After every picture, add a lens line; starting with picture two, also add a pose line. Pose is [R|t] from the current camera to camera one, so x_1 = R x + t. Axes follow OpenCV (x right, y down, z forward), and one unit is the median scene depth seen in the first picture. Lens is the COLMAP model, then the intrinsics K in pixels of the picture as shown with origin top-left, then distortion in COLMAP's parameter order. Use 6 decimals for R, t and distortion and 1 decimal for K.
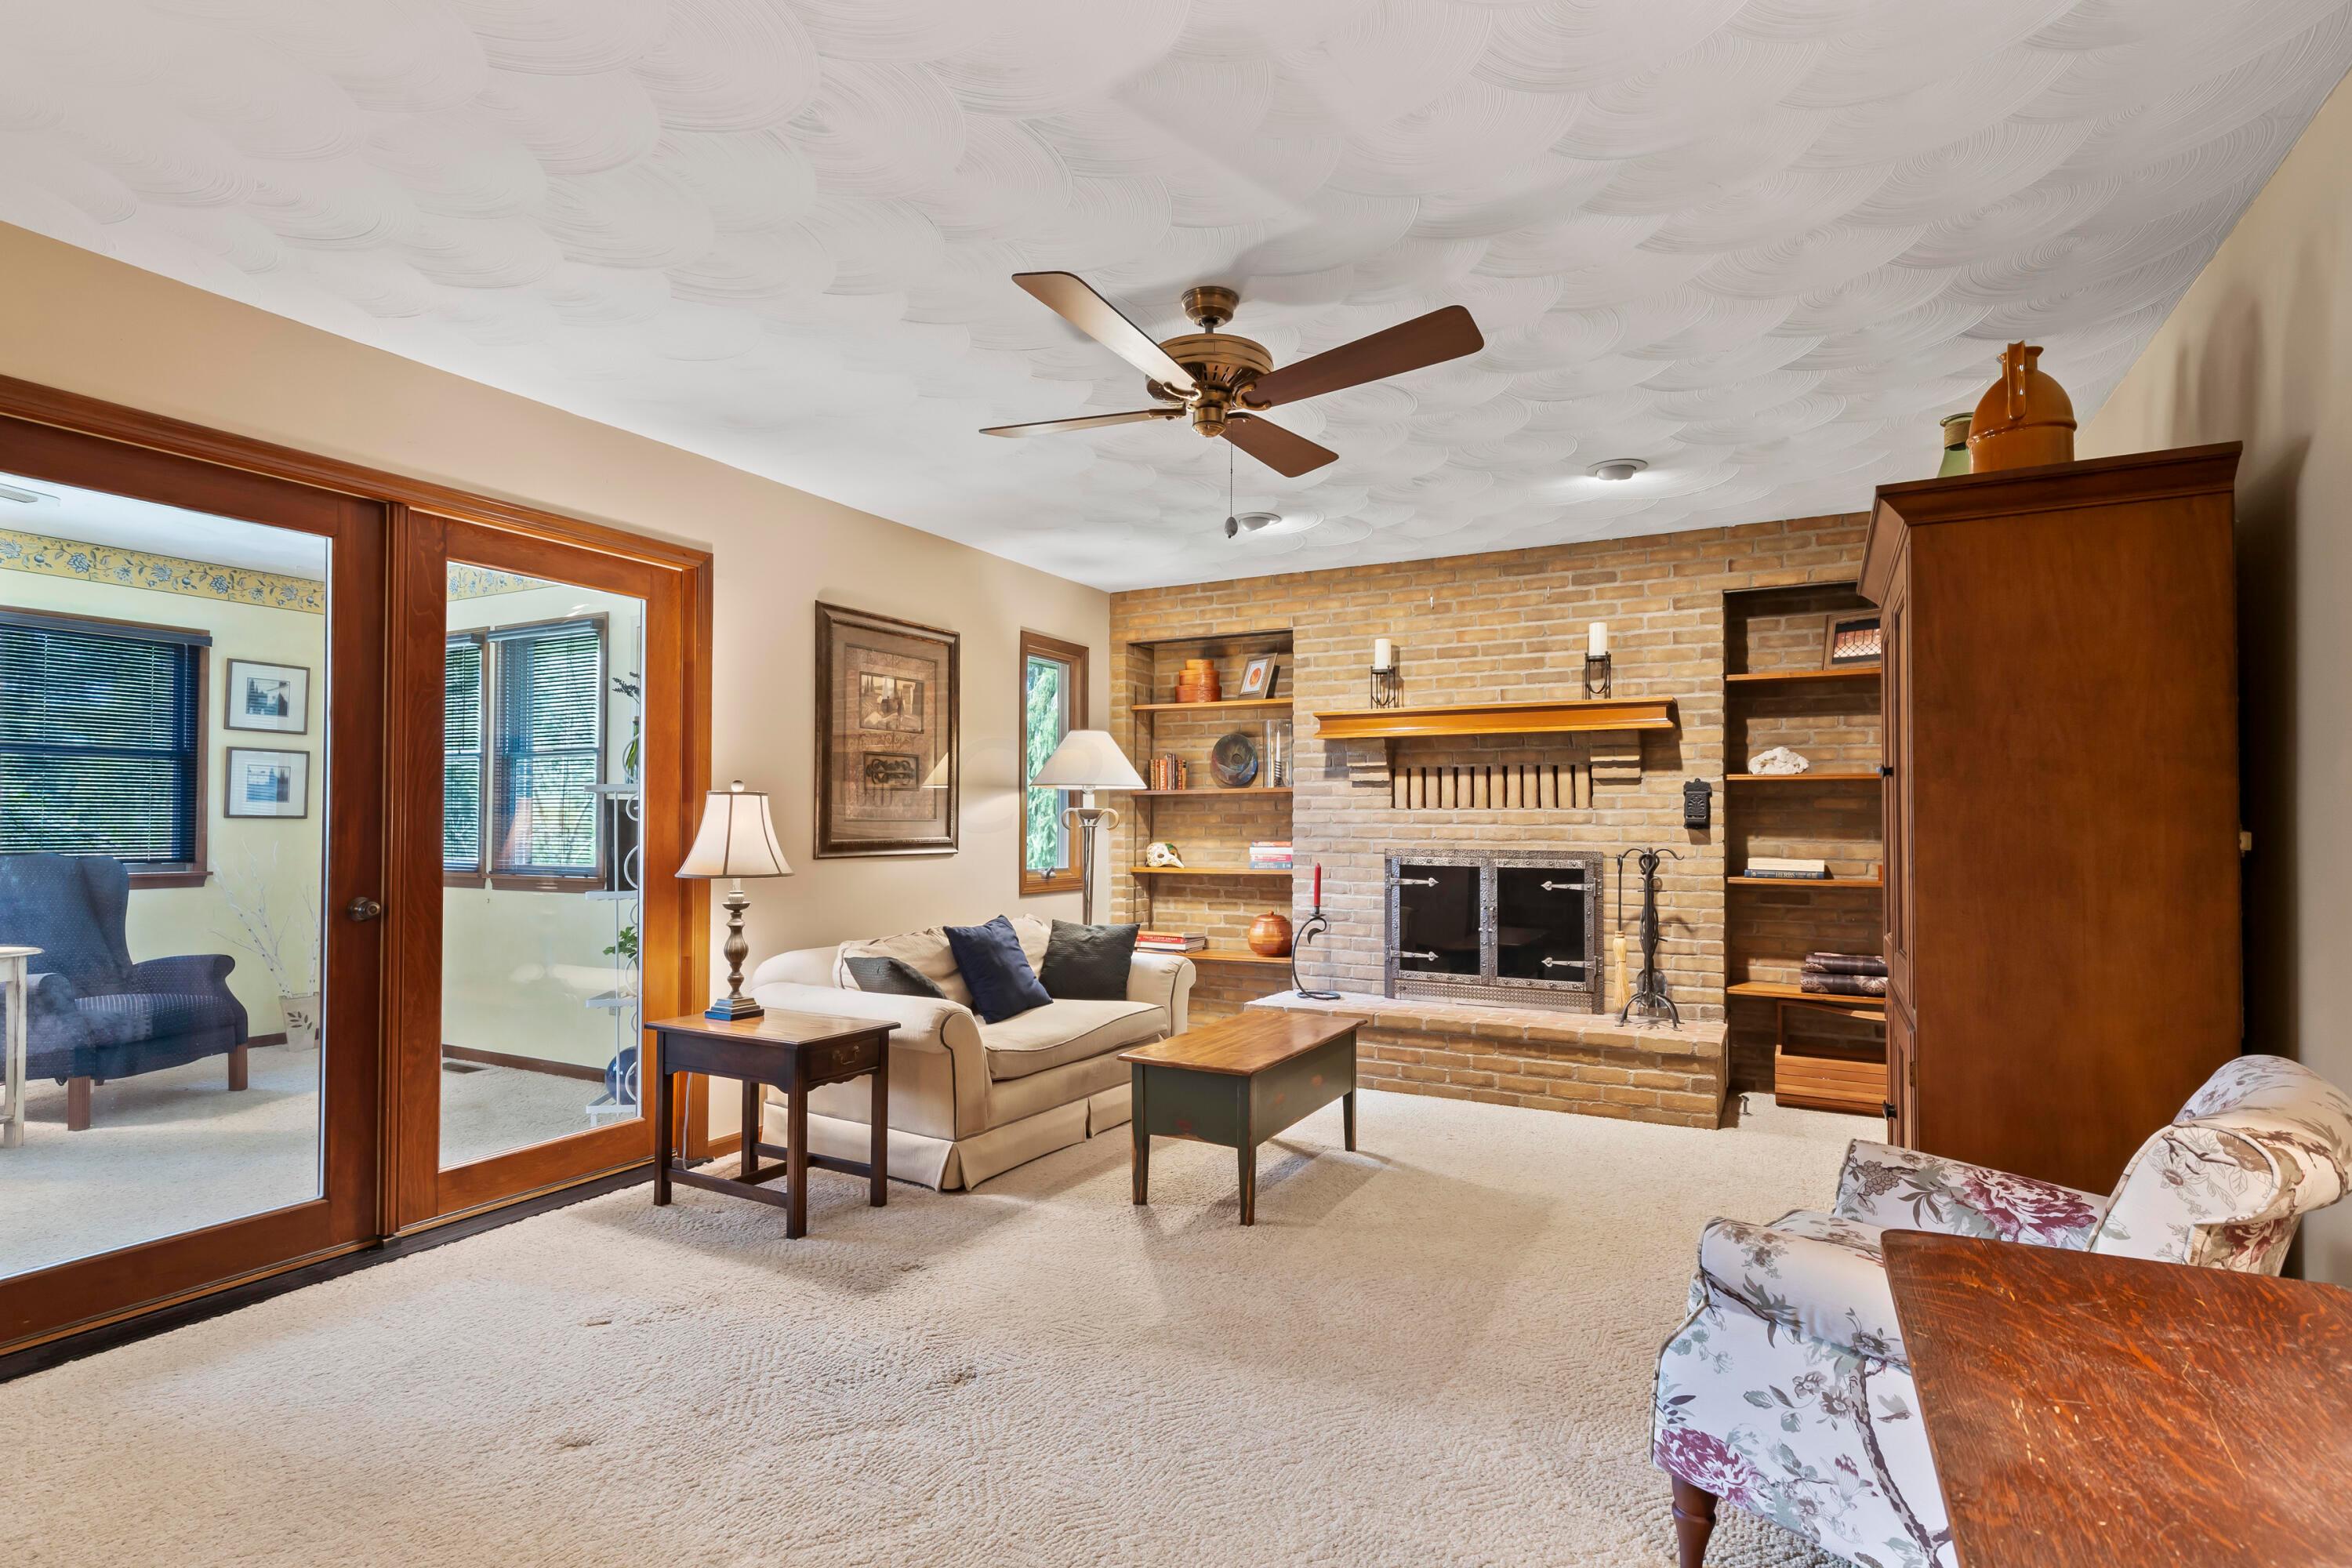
lens RADIAL K [[1124.2, 0, 1189.9], [0, 1124.2, 805.3], [0, 0, 1]] dist [0.000432, 0.000394]
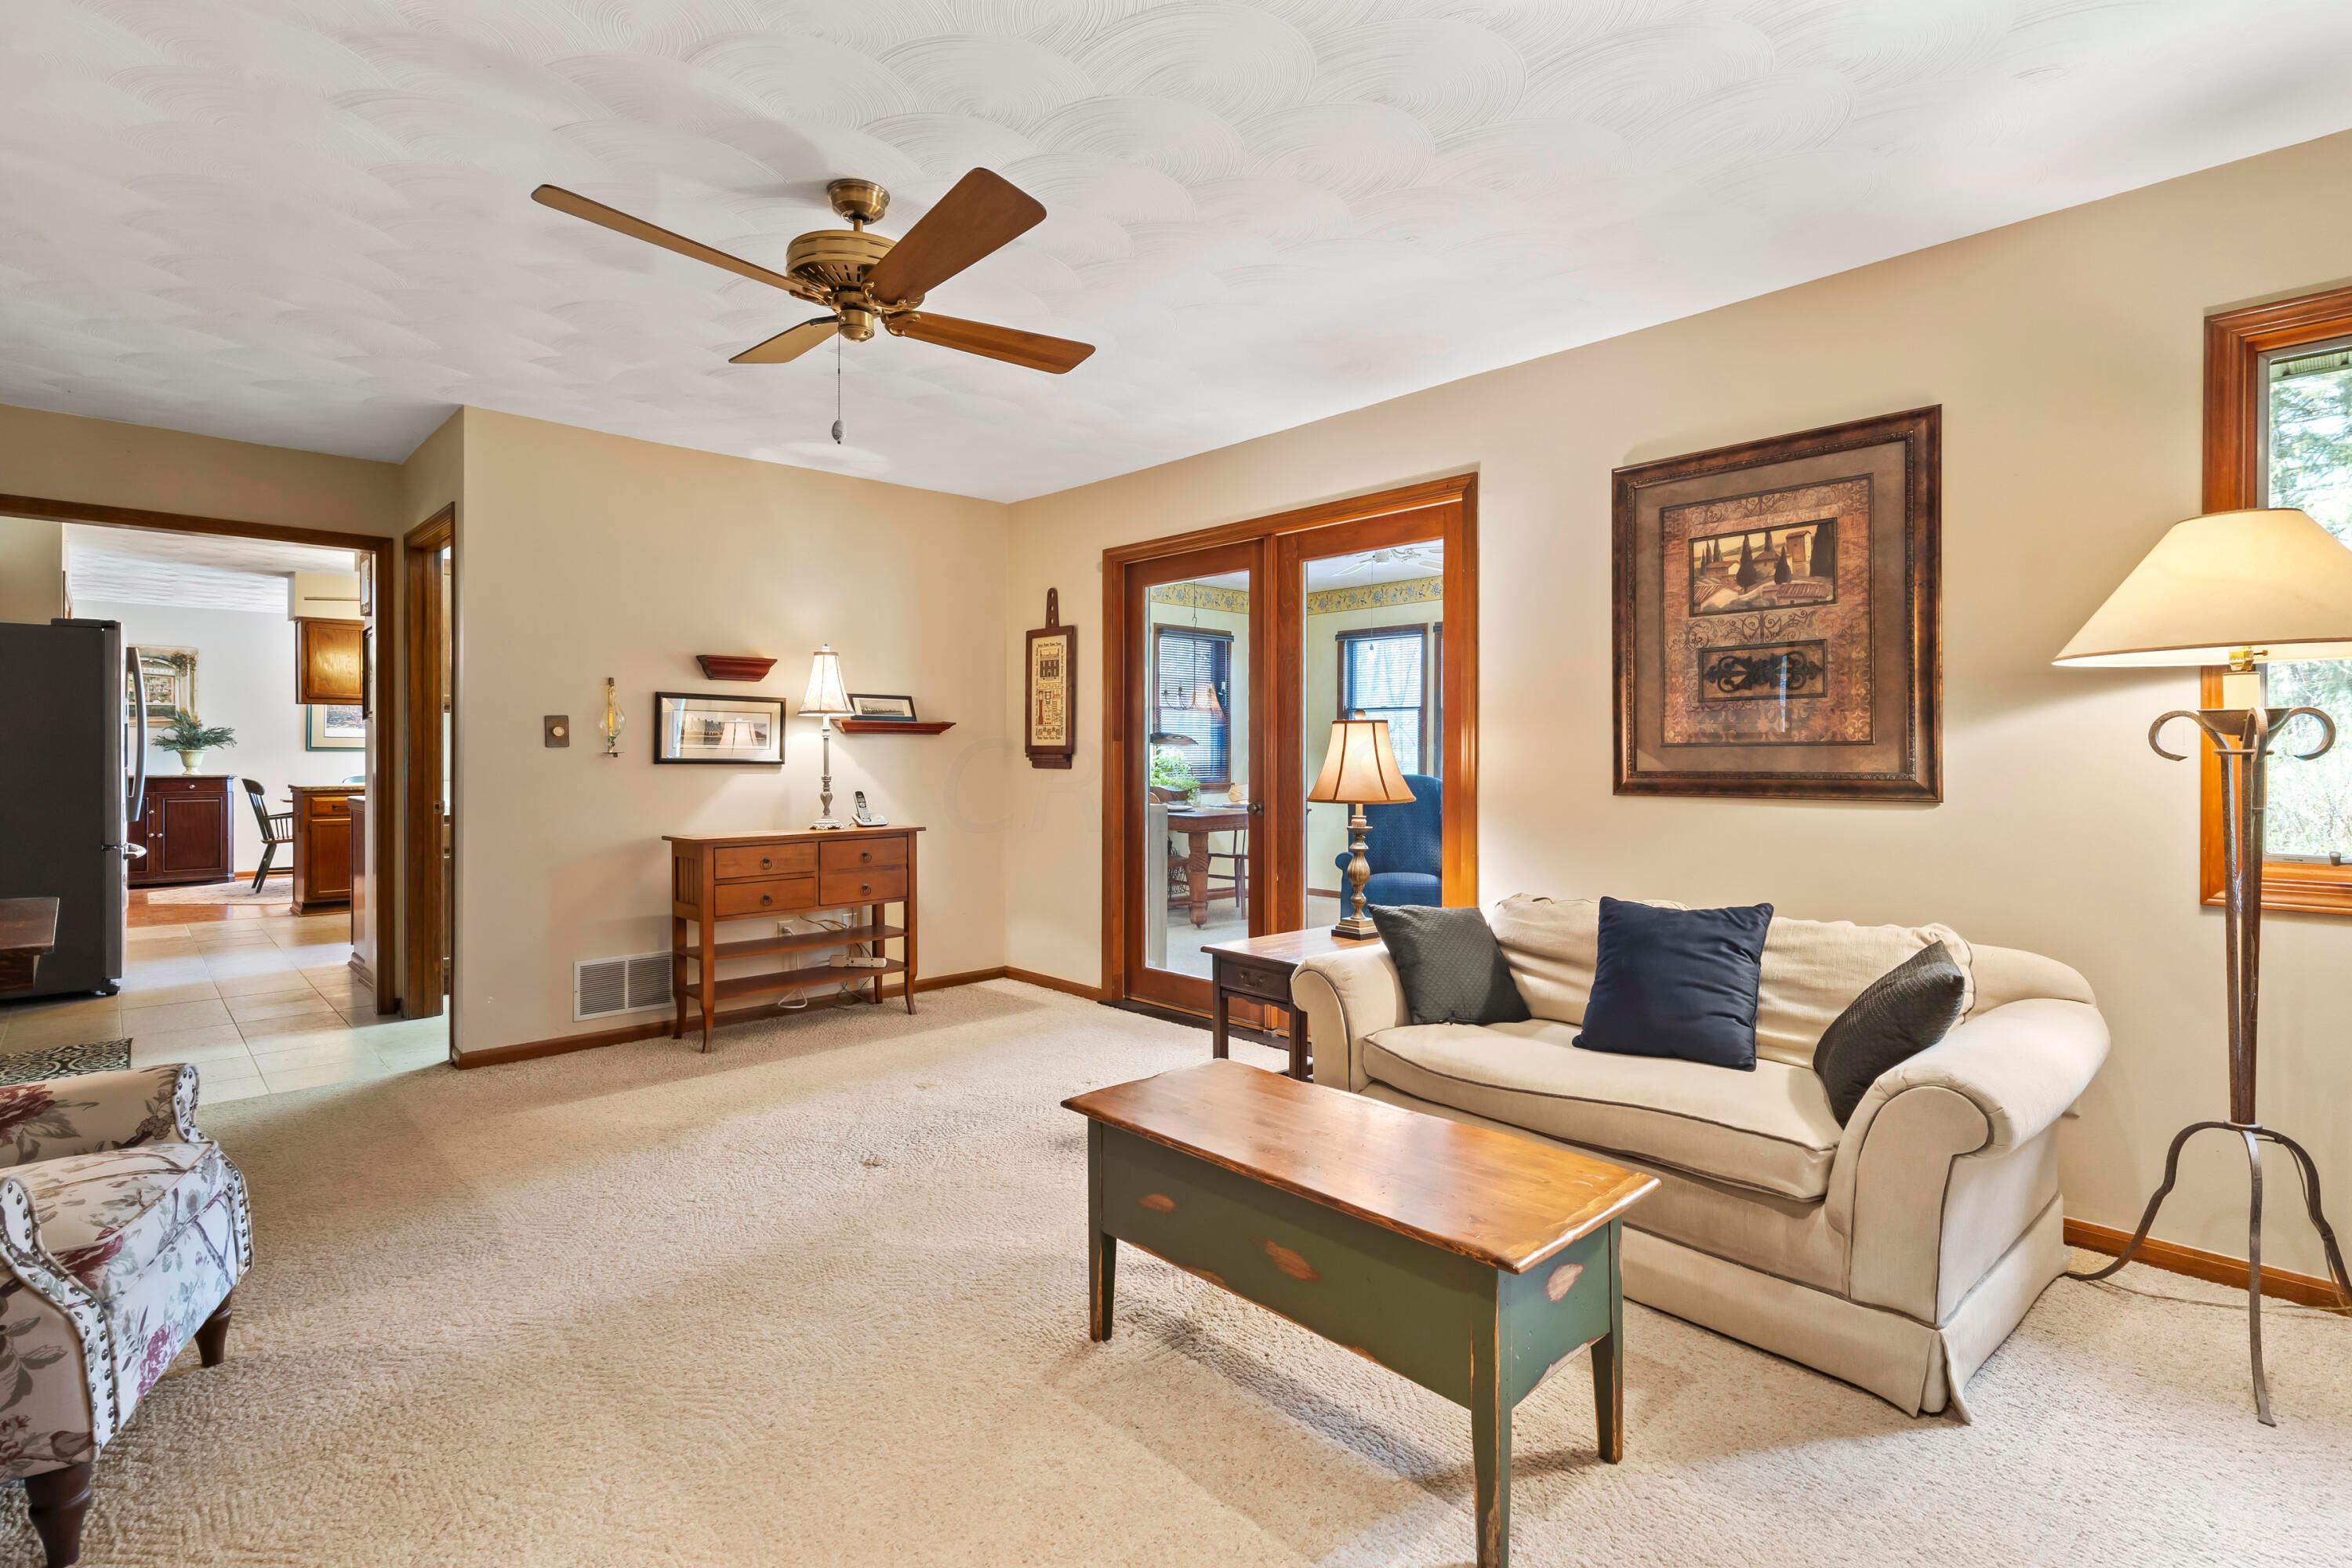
lens RADIAL K [[1124.2, 0, 1186.8], [0, 1124.2, 764.5], [0, 0, 1]] dist [0.000432, 0.000394]
pose [[-0.306798, 0.002367, -0.951772, 0.482792], [0.012597, 0.999919, -0.001573, 0.021924], [0.951691, -0.012472, -0.306803, 0.899148]]
